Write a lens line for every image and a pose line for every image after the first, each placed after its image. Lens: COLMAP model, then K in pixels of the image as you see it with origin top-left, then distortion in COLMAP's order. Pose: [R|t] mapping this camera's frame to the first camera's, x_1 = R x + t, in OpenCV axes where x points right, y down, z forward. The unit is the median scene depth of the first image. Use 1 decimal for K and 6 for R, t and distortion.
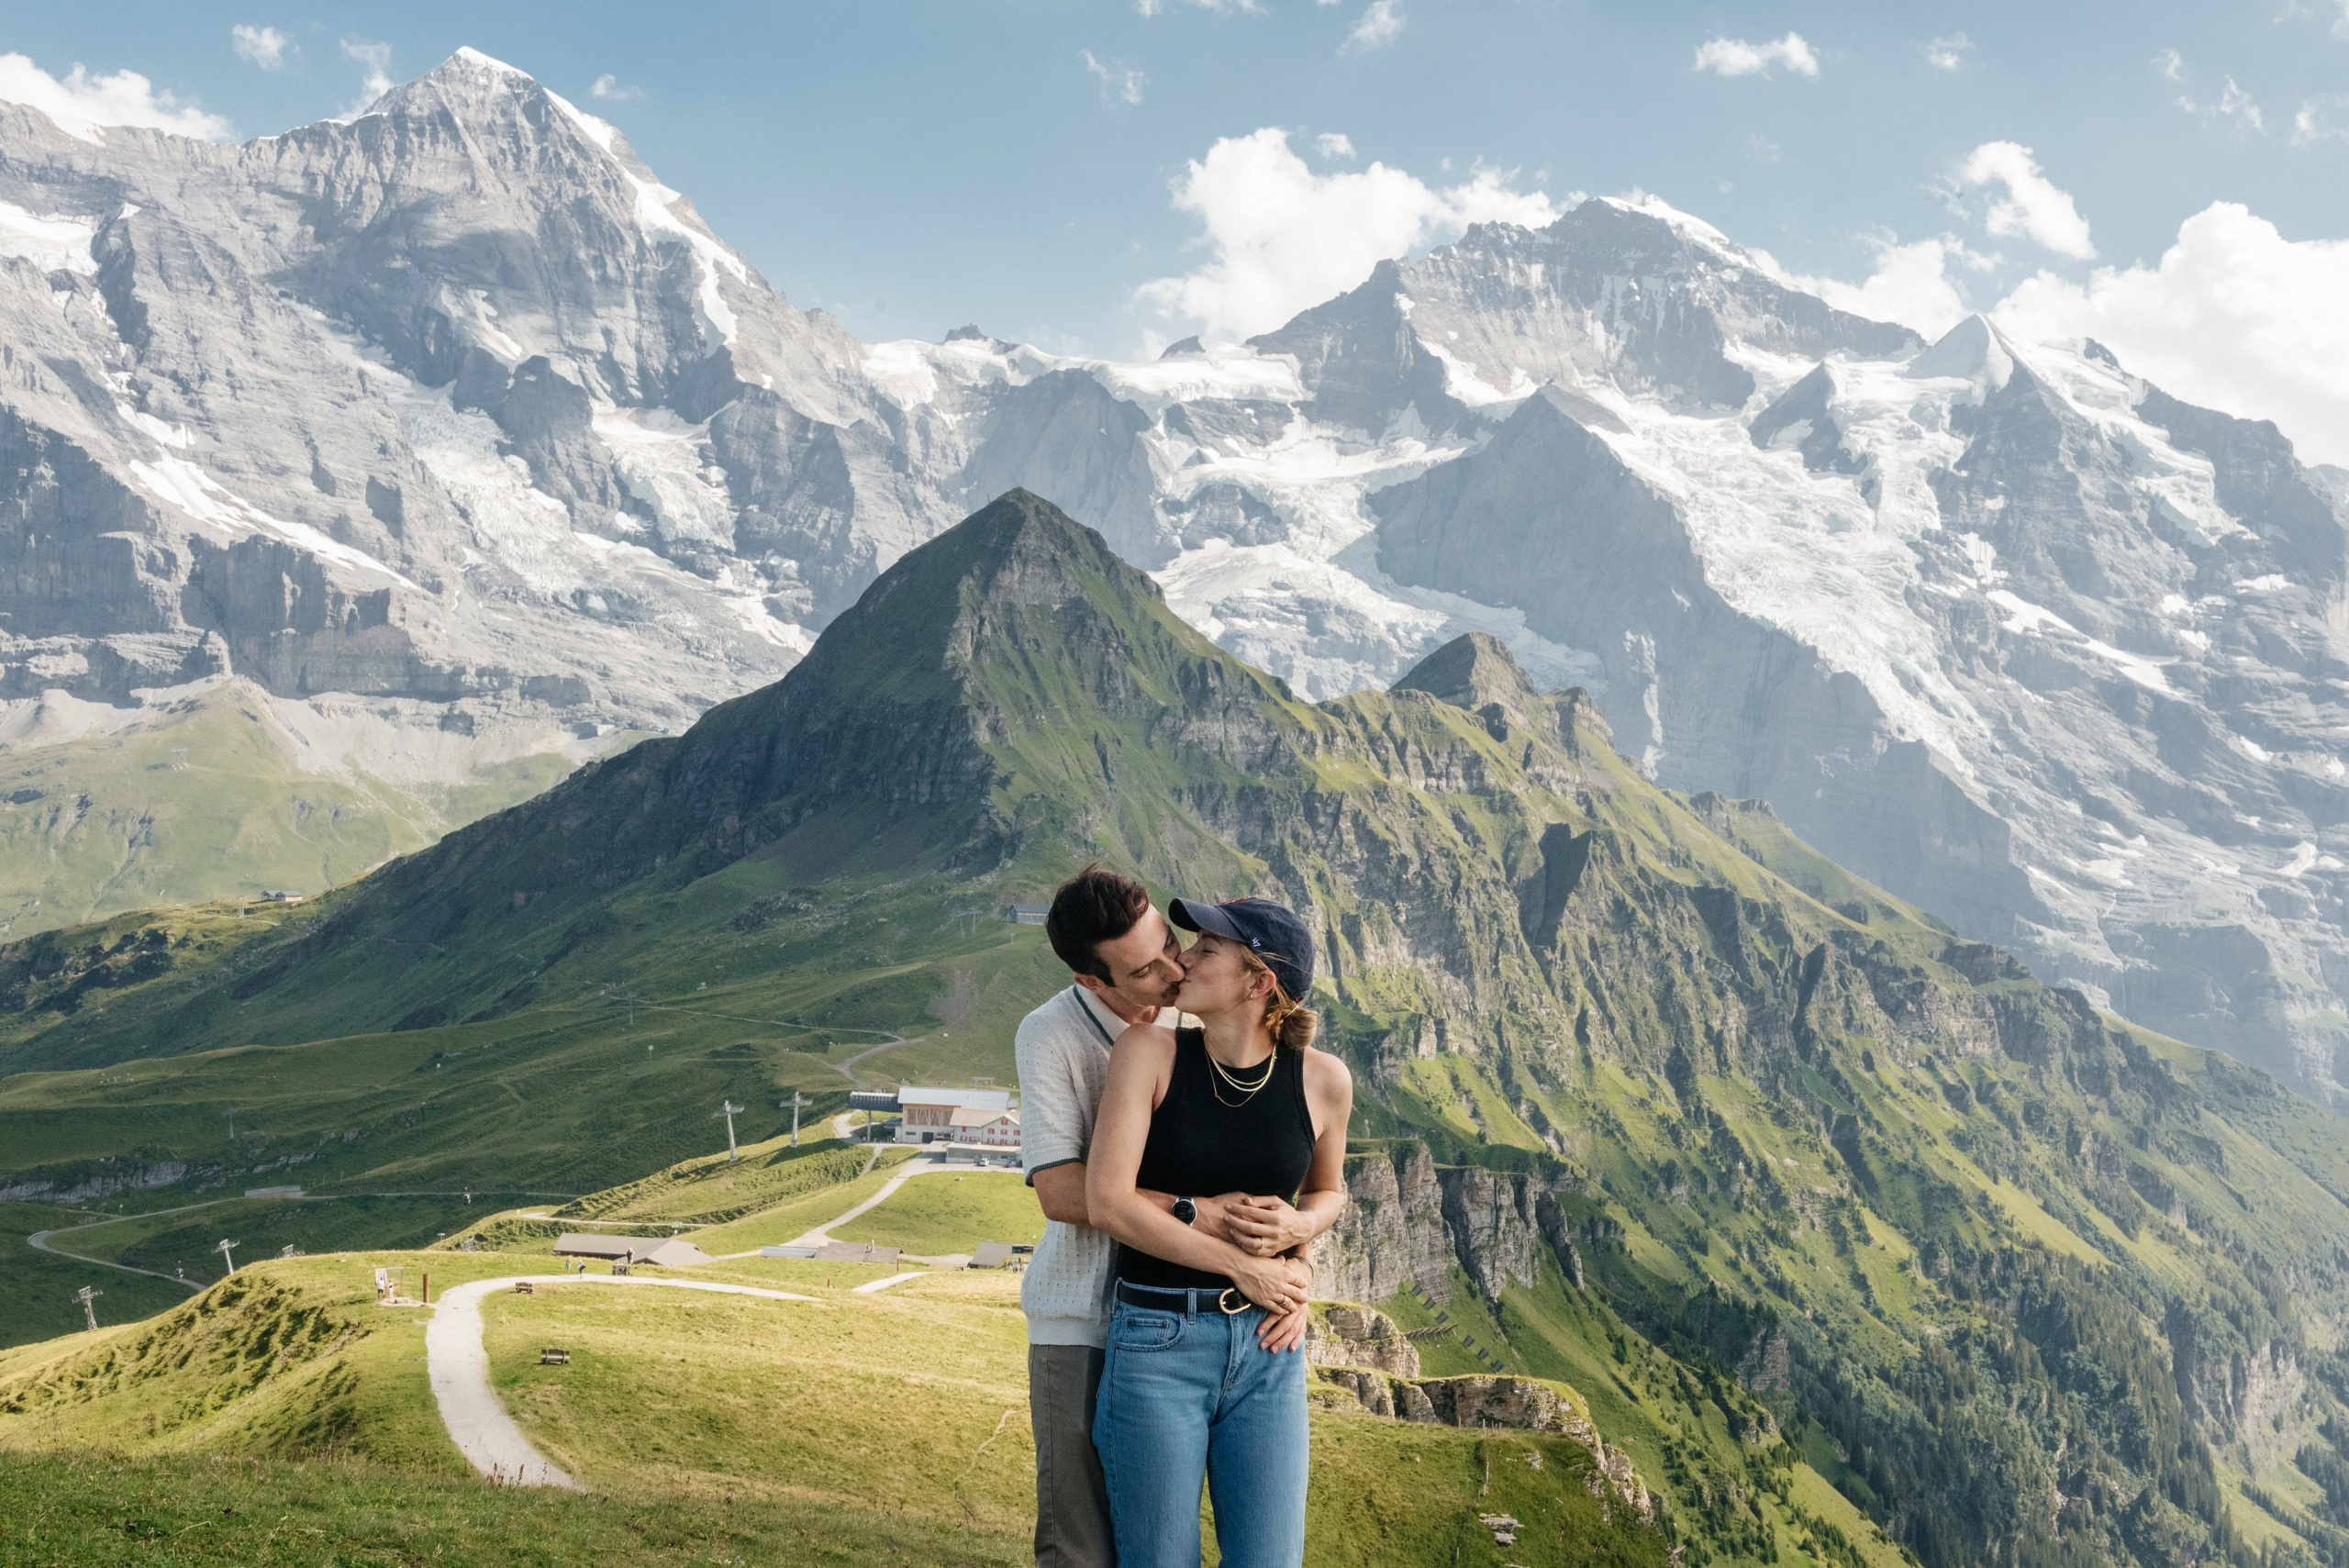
lens RADIAL K [[1722.0, 0, 907.4], [0, 1722.0, 1009.0], [0, 0, 1]] dist [0.033319, 0.008905]
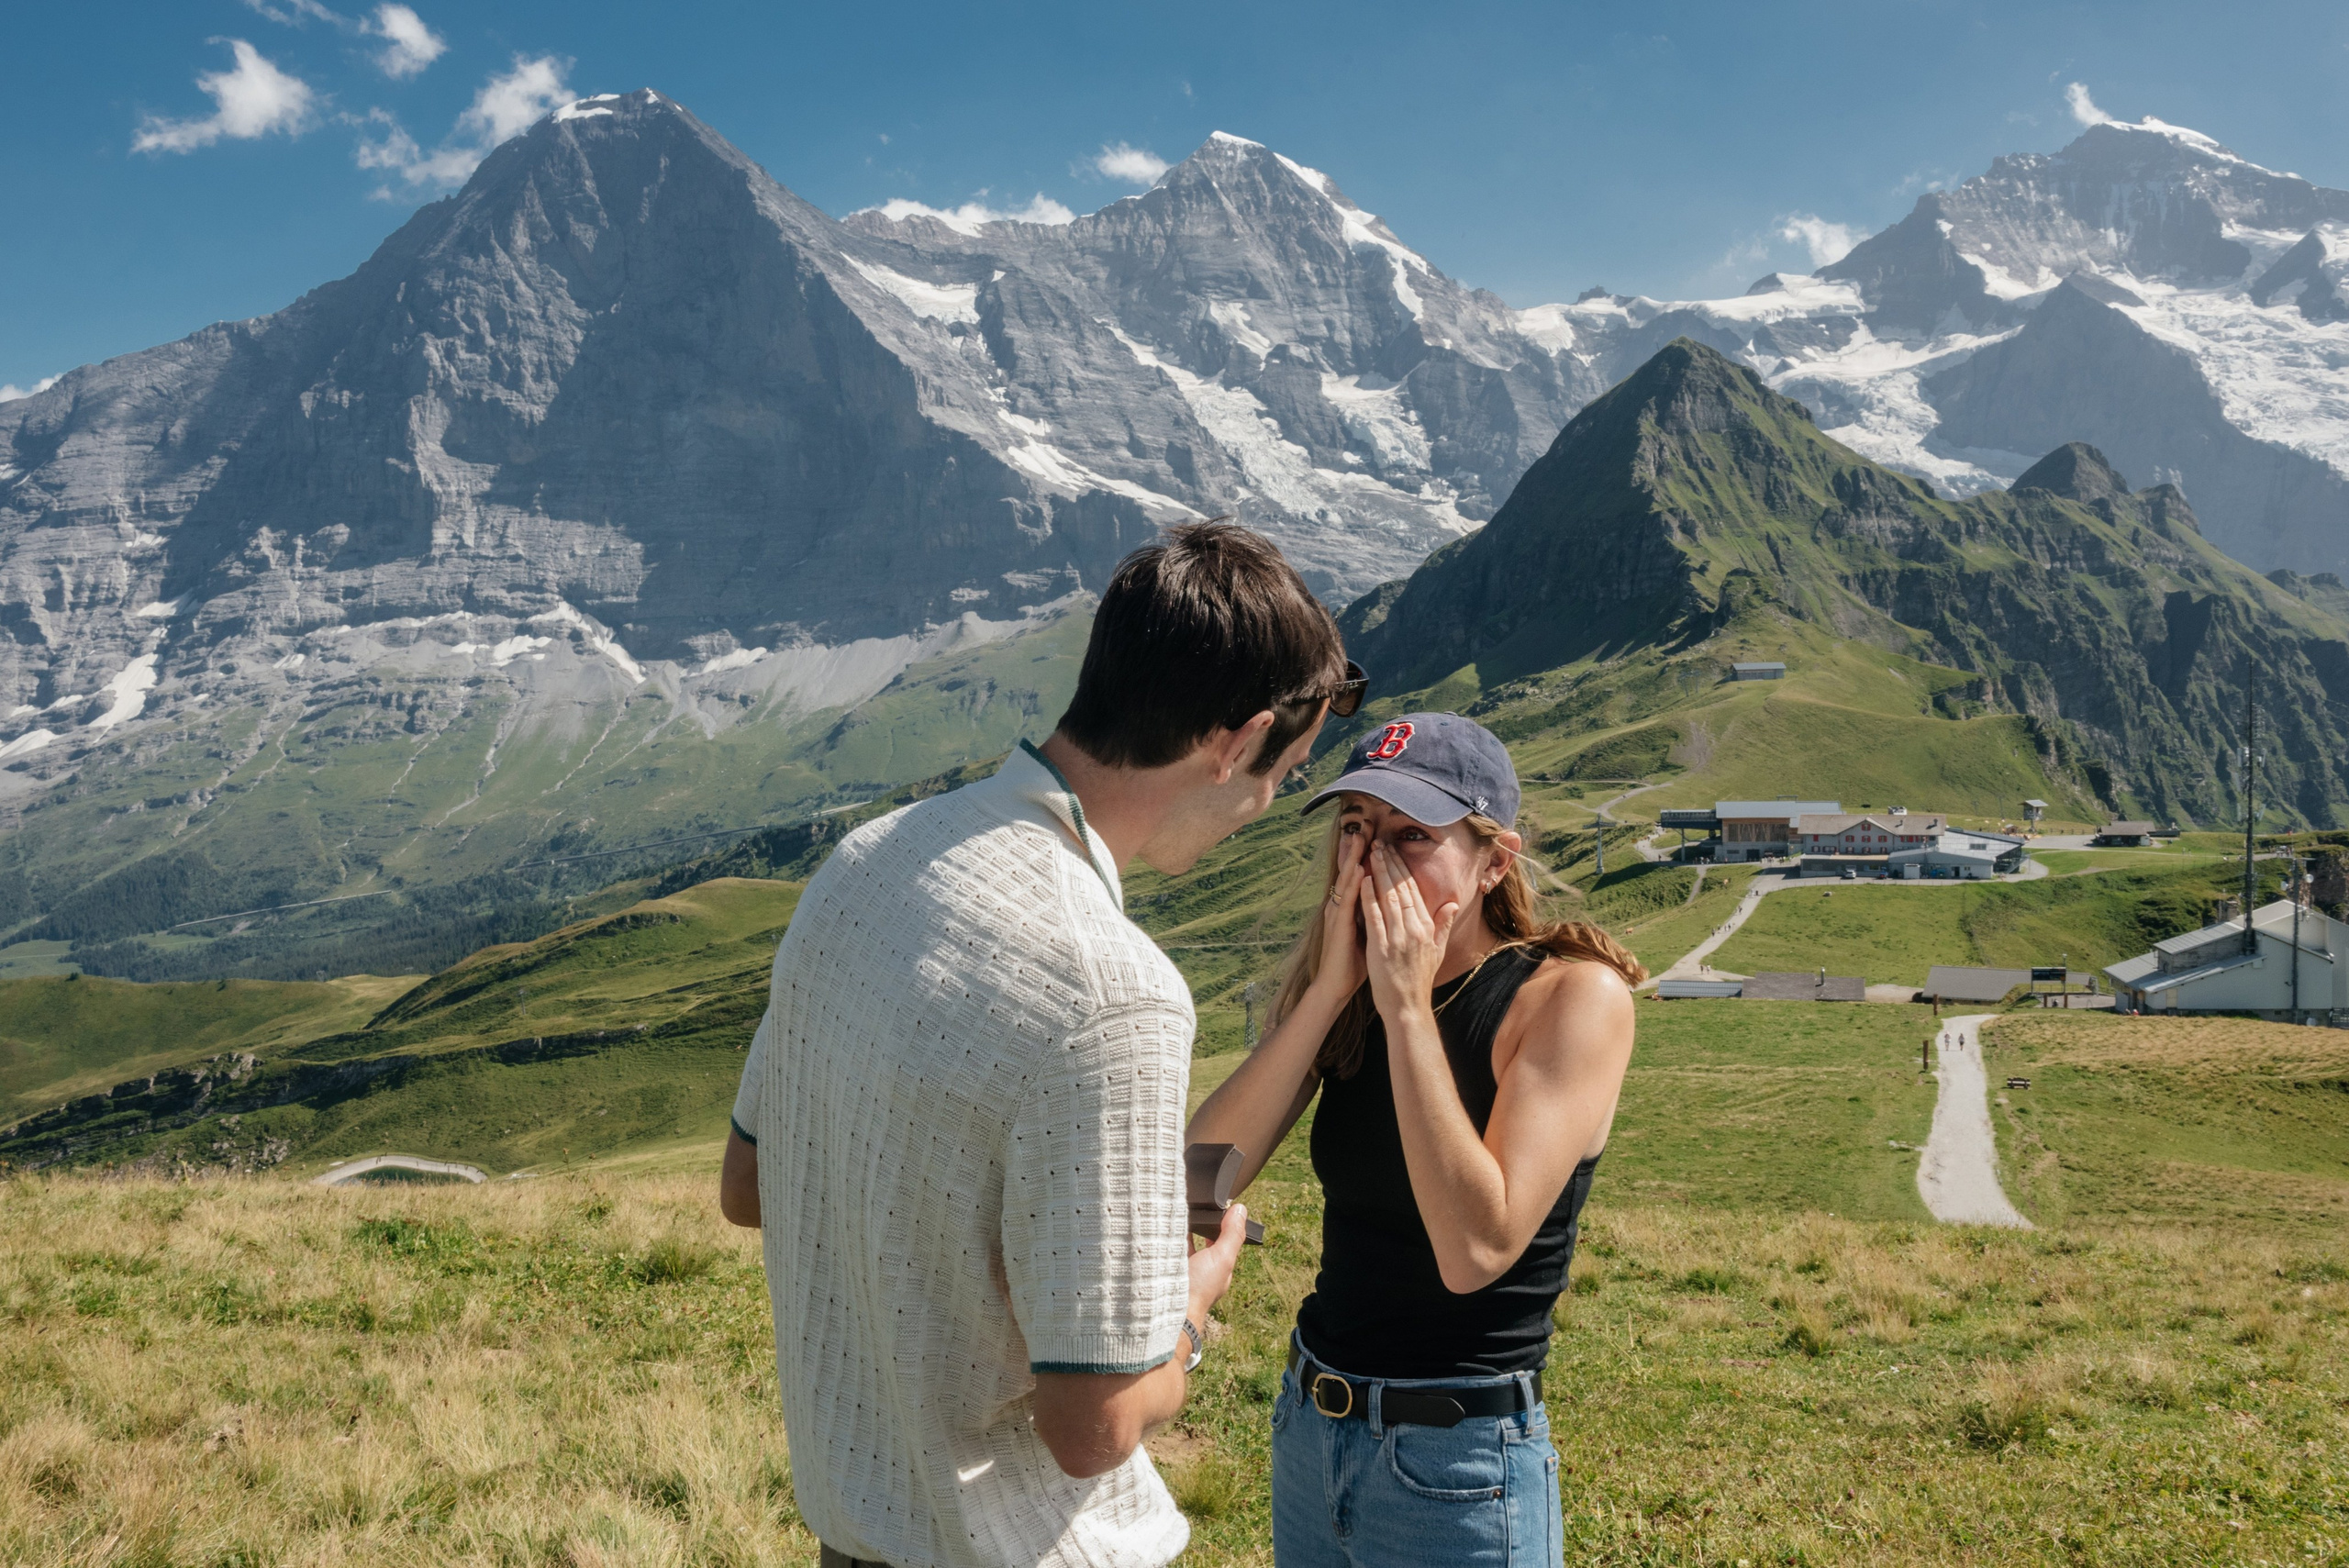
lens RADIAL K [[2124.4, 0, 1138.3], [0, 2124.4, 800.3], [0, 0, 1]] dist [-0.005908, -0.000155]
pose [[0.953332, -0.056370, -0.296616, 0.157258], [0.071254, 0.996672, 0.039600, -0.090190], [0.293396, -0.058887, 0.954175, -0.657297]]
